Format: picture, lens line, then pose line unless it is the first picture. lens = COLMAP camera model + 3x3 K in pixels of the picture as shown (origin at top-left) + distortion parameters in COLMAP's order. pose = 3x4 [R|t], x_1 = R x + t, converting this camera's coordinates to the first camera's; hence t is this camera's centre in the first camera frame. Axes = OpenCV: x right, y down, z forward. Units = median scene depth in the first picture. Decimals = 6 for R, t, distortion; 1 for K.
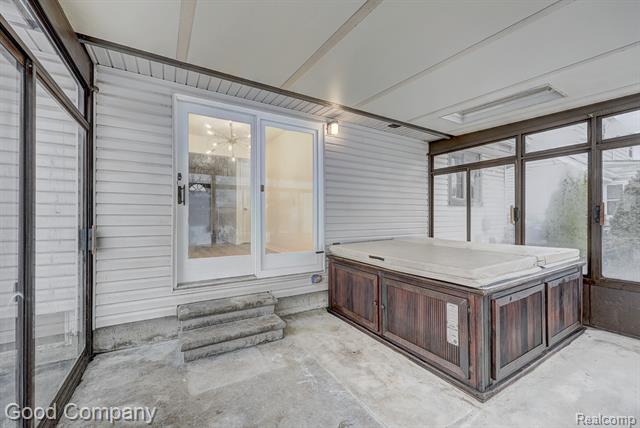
lens RADIAL K [[264.7, 0, 311.6], [0, 264.7, 214.6], [0, 0, 1]] dist [-0.001015, -0.000048]
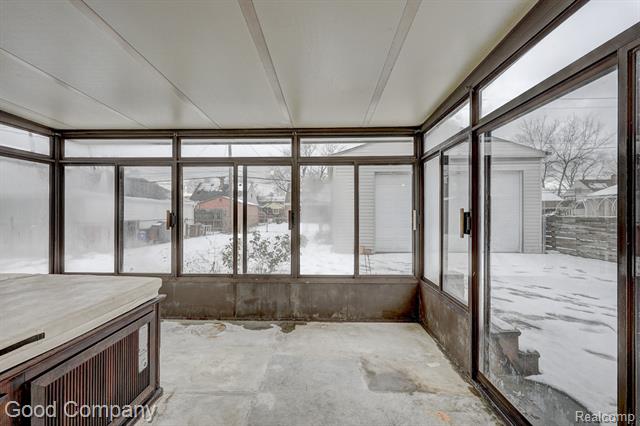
lens RADIAL K [[270.1, 0, 315.9], [0, 270.1, 213.8], [0, 0, 1]] dist [-0.000155, -0.000079]
pose [[-0.854456, 0.000928, 0.519523, -0.291326], [-0.004799, 0.999942, -0.009680, -0.025830], [-0.519502, -0.010764, -0.854401, 0.950766]]
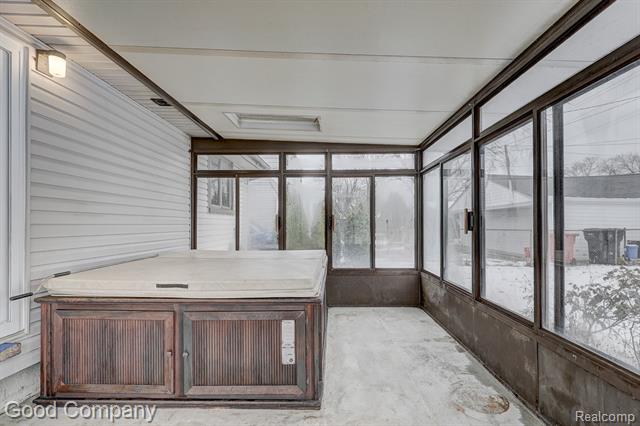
lens RADIAL K [[276.0, 0, 334.7], [0, 276.0, 221.1], [0, 0, 1]] dist [-0.004243, -0.000840]
pose [[0.492468, 0.011695, 0.870252, -0.142518], [-0.006136, 0.999932, -0.009965, 0.002014], [-0.870309, -0.000432, 0.492506, 0.249409]]
